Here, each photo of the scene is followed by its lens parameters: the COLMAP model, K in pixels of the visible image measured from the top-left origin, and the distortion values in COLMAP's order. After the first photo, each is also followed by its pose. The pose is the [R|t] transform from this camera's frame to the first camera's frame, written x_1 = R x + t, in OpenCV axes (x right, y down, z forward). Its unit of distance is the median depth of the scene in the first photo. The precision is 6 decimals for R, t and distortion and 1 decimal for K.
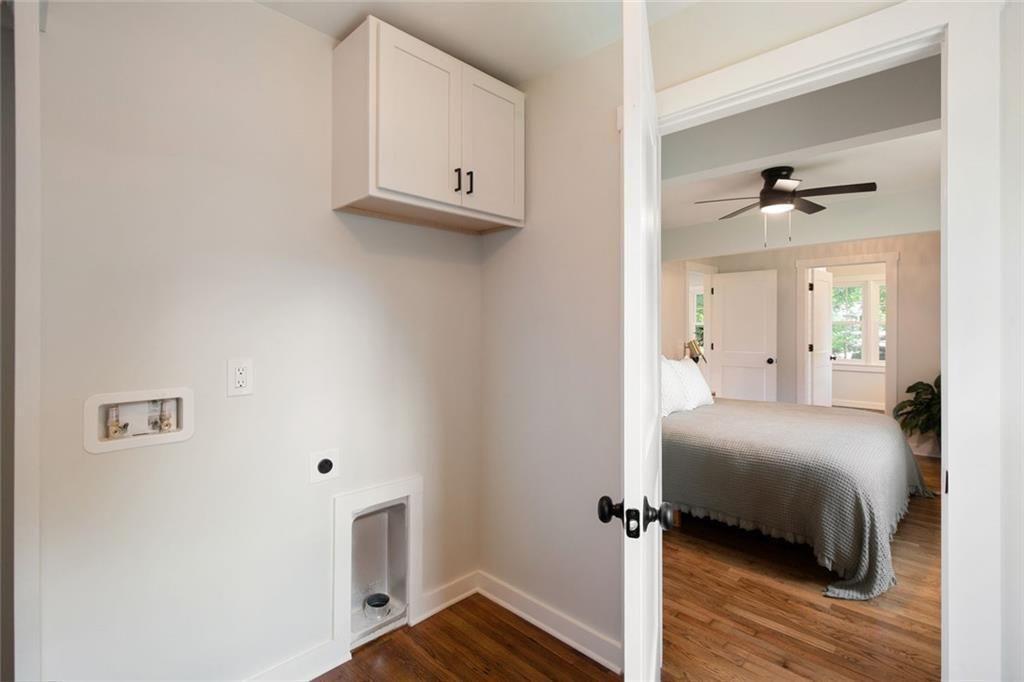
lens RADIAL K [[468.3, 0, 523.3], [0, 468.3, 328.2], [0, 0, 1]] dist [-0.000511, -0.000806]
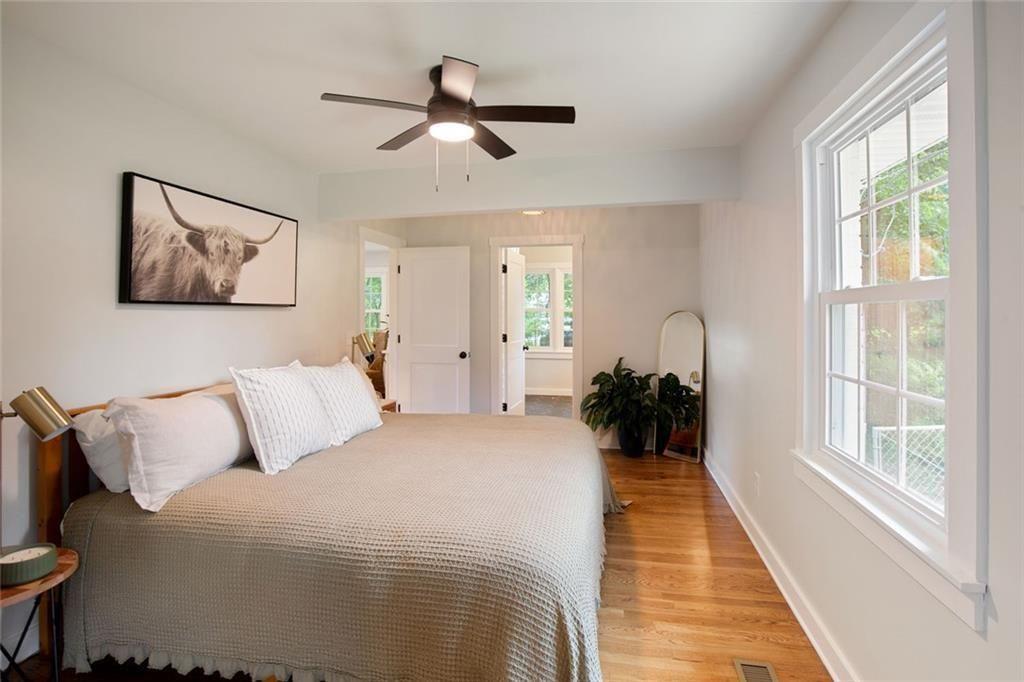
lens RADIAL K [[468.3, 0, 523.3], [0, 468.3, 328.2], [0, 0, 1]] dist [-0.000511, -0.000806]
pose [[0.837686, -0.018385, 0.545843, 0.173392], [0.003675, 0.999600, 0.028028, -0.001101], [-0.546140, -0.021473, 0.837419, 0.259179]]
